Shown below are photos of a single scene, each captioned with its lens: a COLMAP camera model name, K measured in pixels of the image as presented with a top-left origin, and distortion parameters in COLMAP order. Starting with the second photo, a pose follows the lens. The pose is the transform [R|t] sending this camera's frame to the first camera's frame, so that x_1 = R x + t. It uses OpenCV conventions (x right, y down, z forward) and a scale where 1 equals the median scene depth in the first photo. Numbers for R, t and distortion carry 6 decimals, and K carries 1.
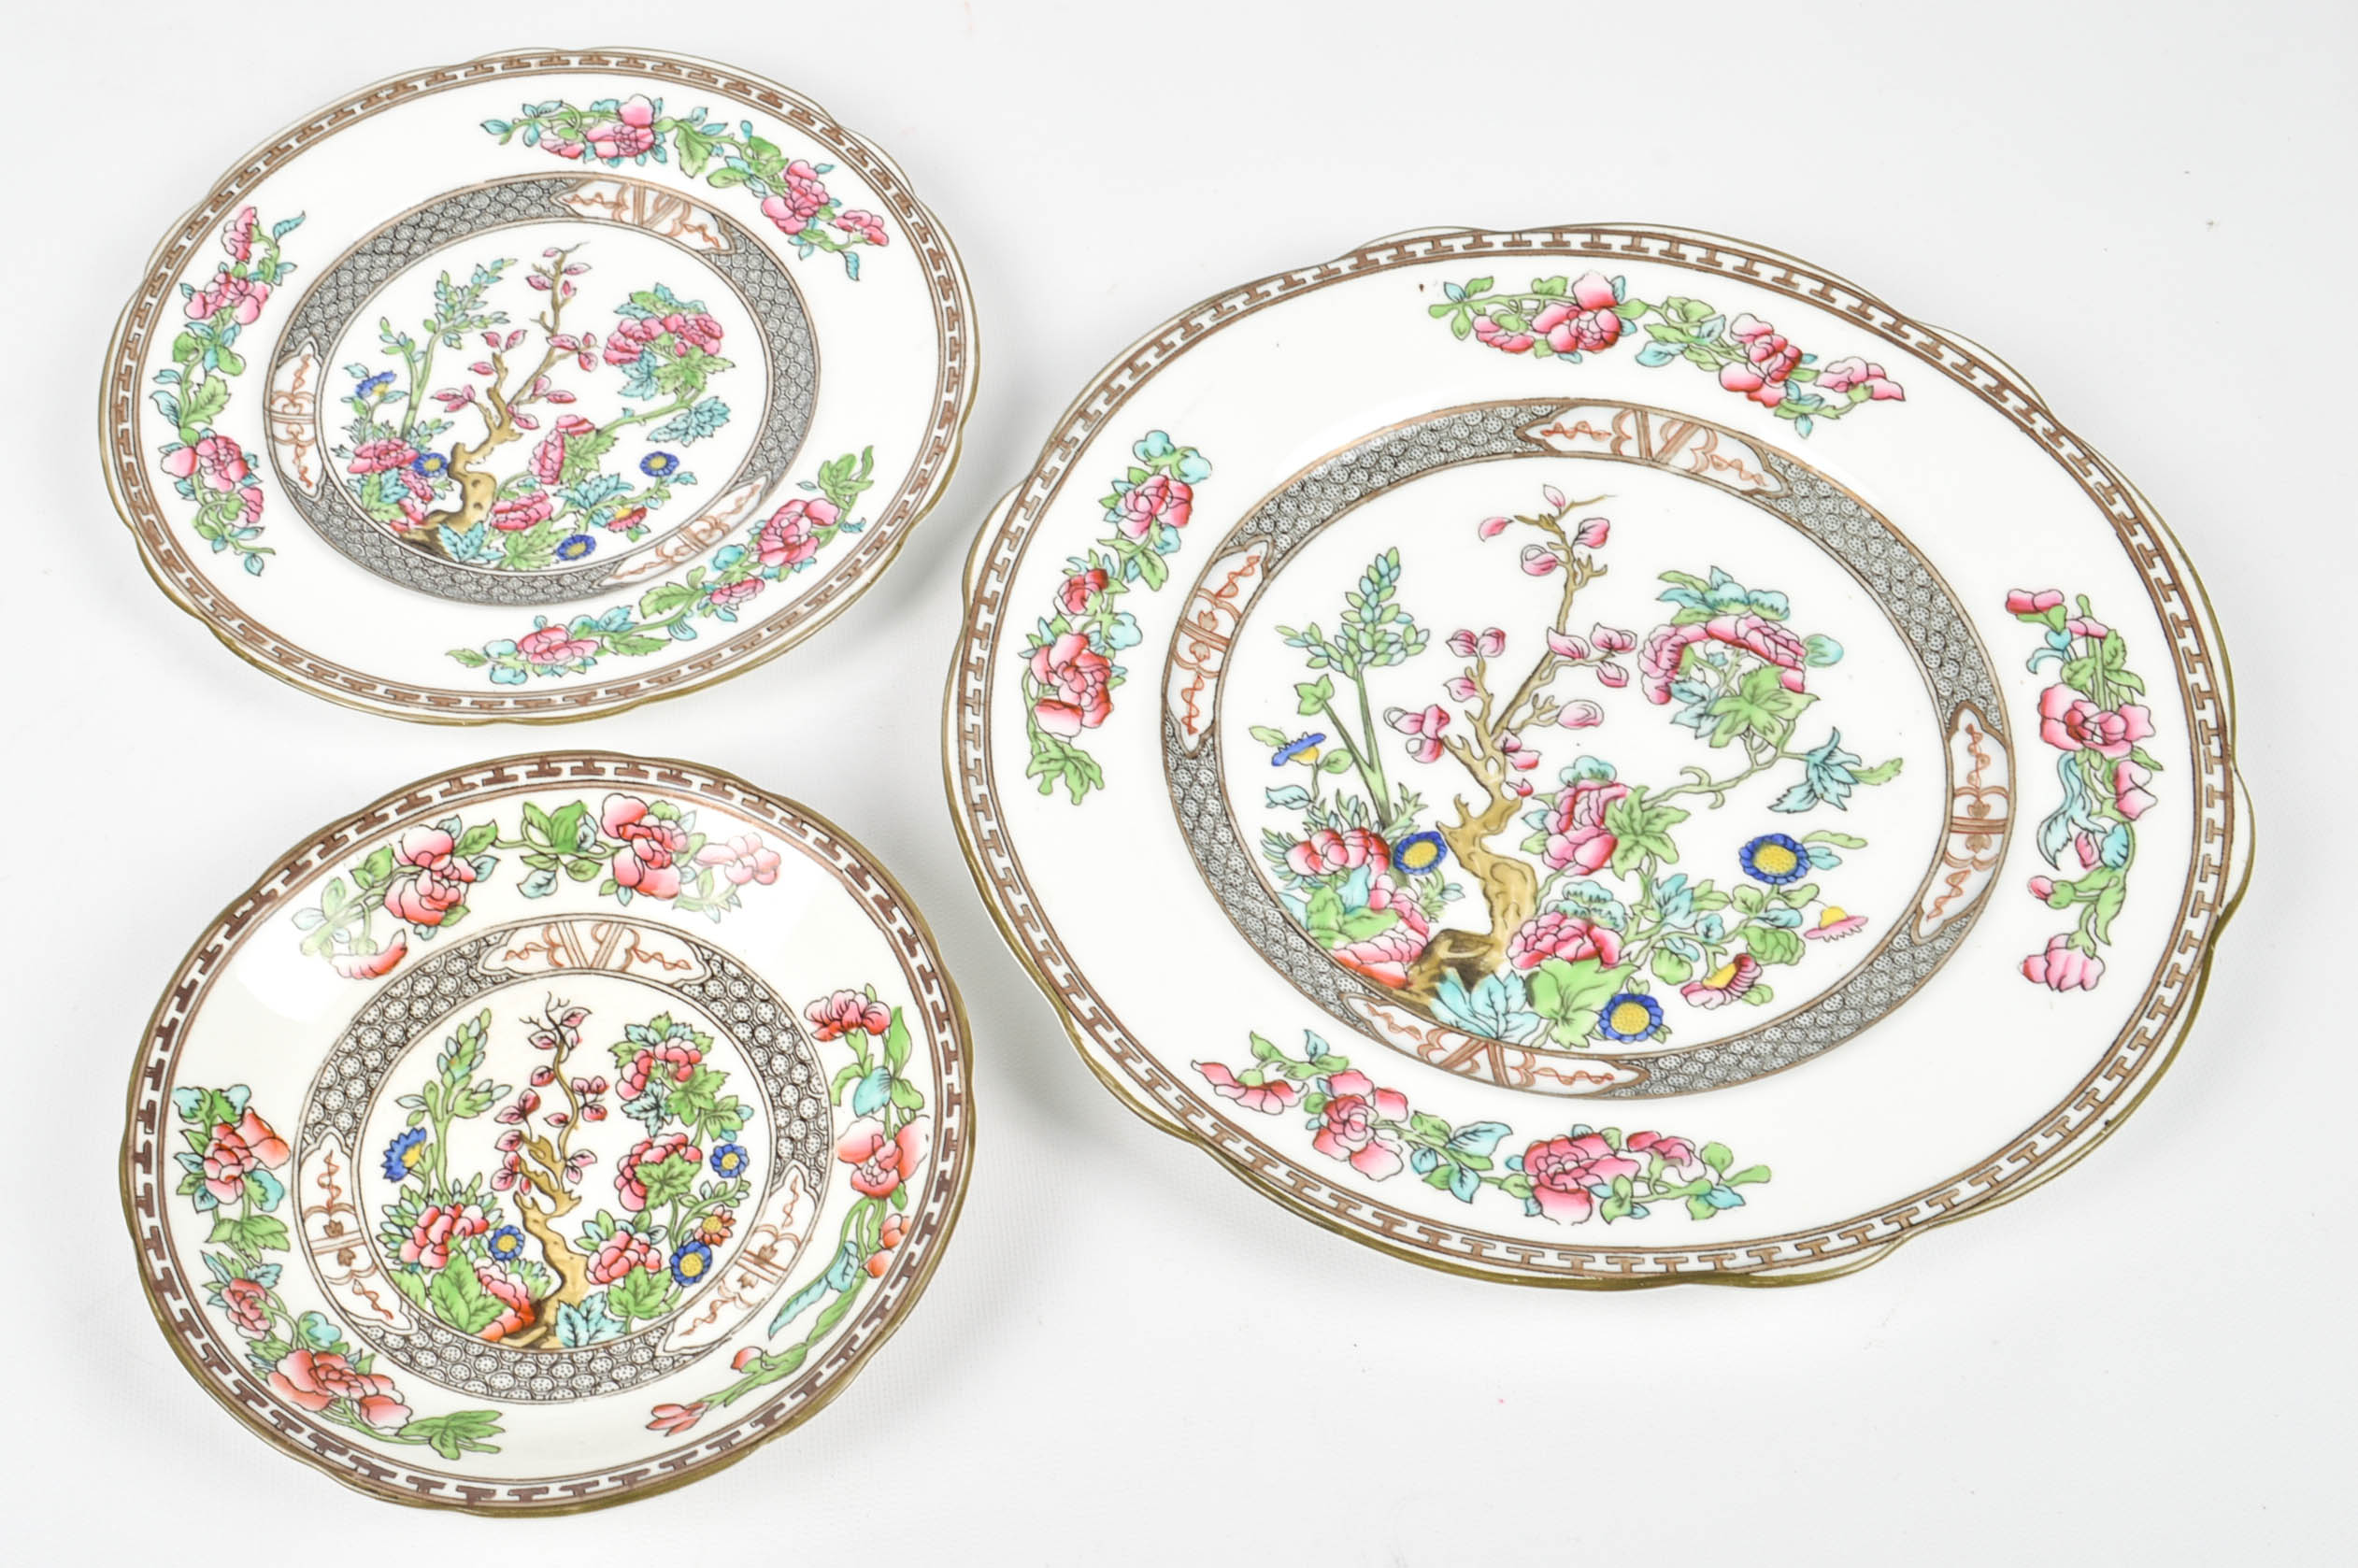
lens RADIAL K [[2952.7, 0, 983.6], [0, 2952.7, 799.0], [0, 0, 1]] dist [-0.046199, -0.032664]
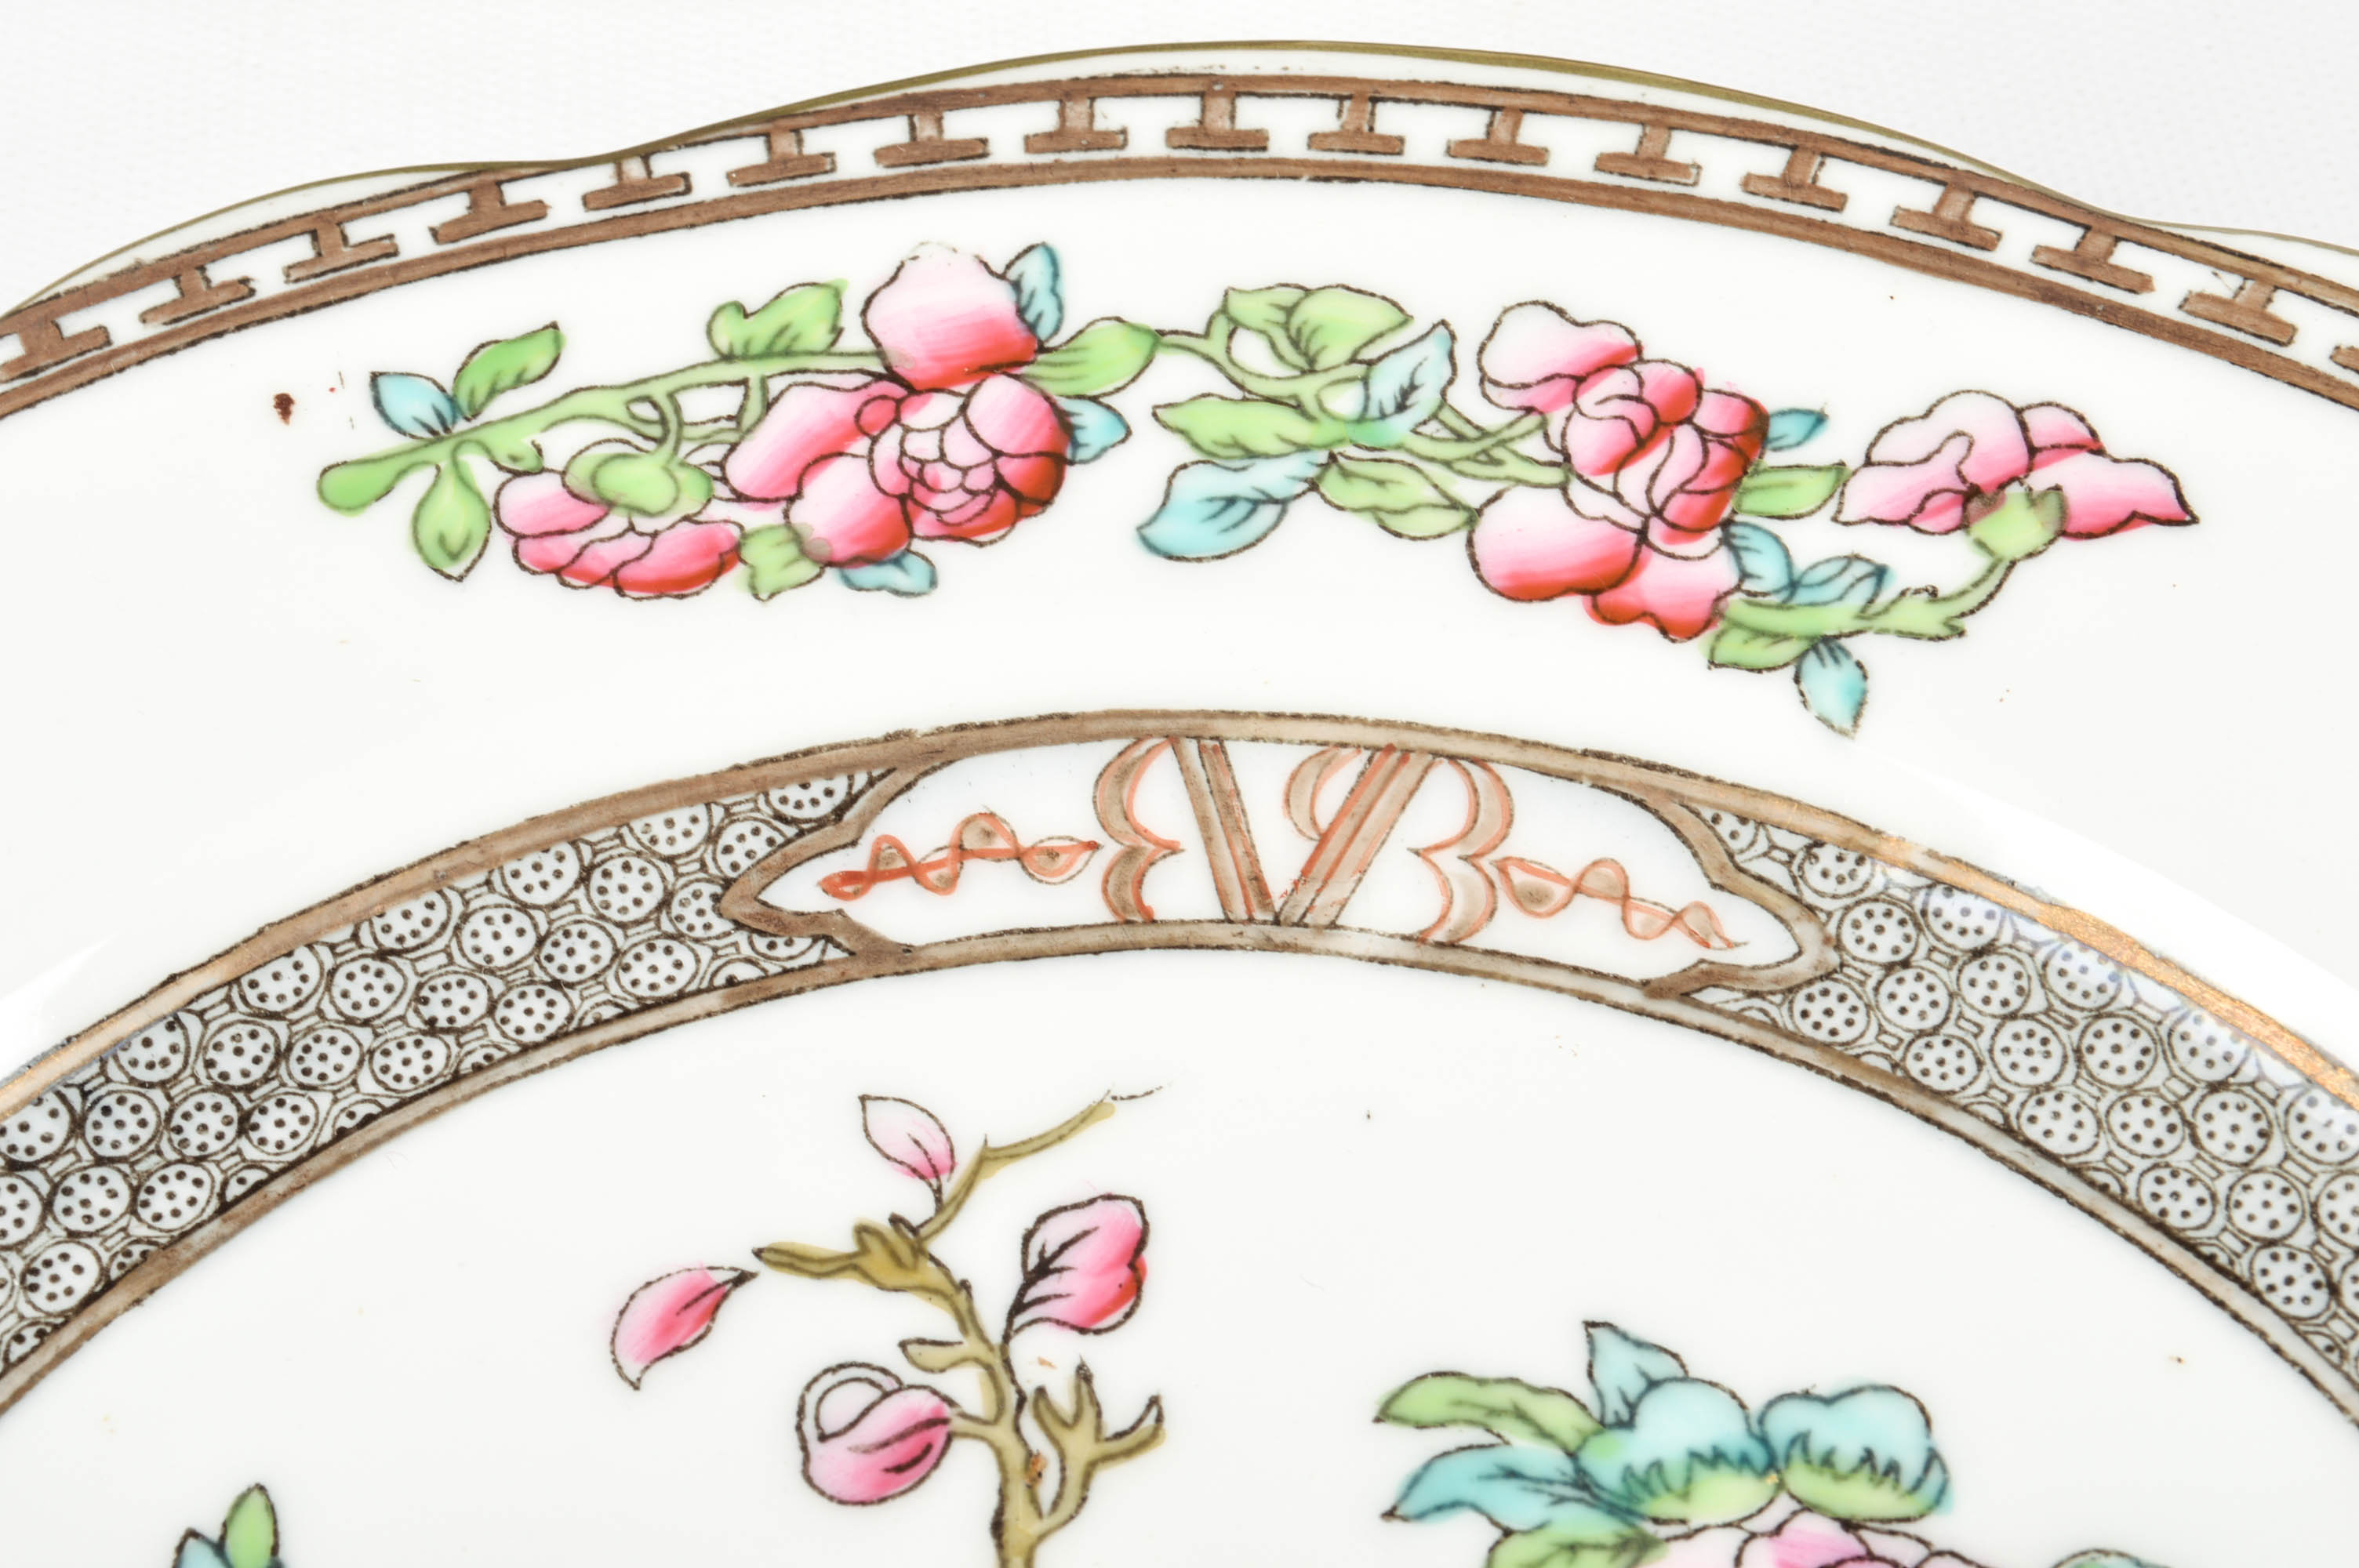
lens RADIAL K [[4148.4, 0, 1179.5], [0, 4148.4, 784.0], [0, 0, 1]] dist [0.005327, 0.009318]
pose [[0.974333, -0.166373, 0.151639, 0.175845], [0.185079, 0.975503, -0.118911, -0.090188], [-0.128140, 0.143924, 0.981257, 0.685067]]
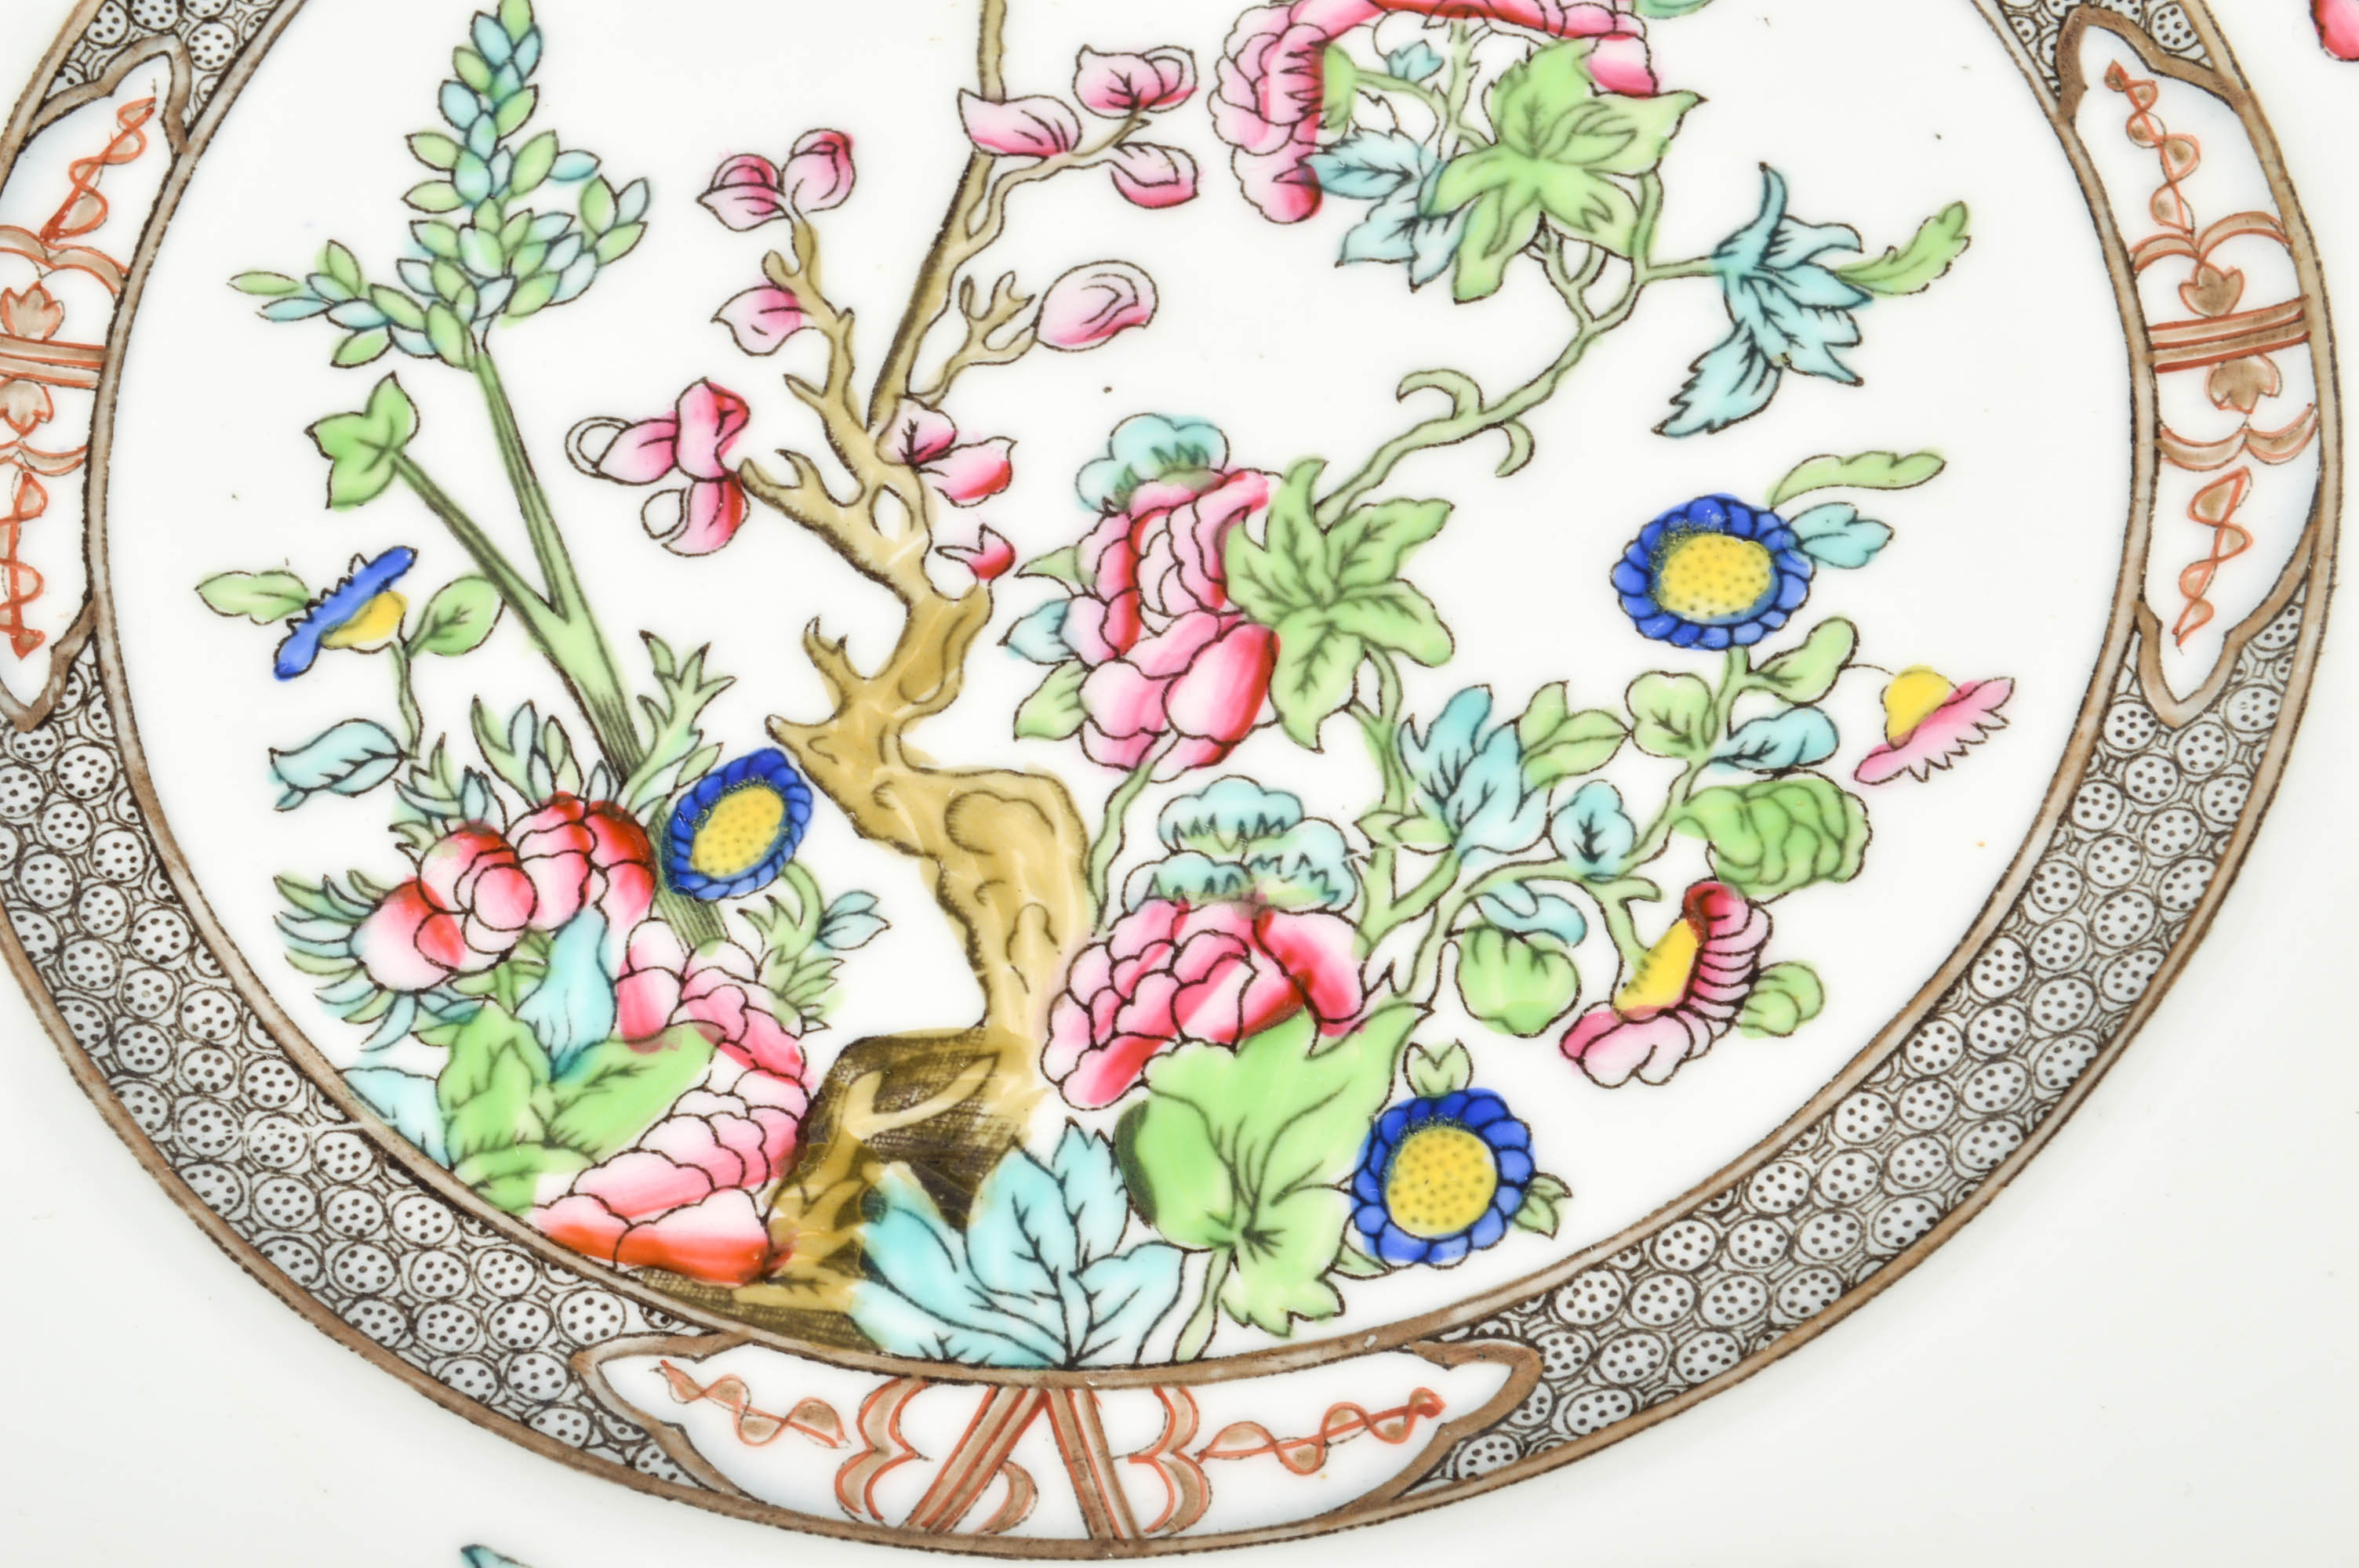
lens RADIAL K [[2909.1, 0, 1179.5], [0, 2909.1, 784.0], [0, 0, 1]] dist [-0.035911, -0.025457]
pose [[0.953528, -0.275632, 0.121700, 0.152194], [0.256352, 0.954394, 0.153024, -0.024316], [-0.158328, -0.114715, 0.980700, 0.639027]]
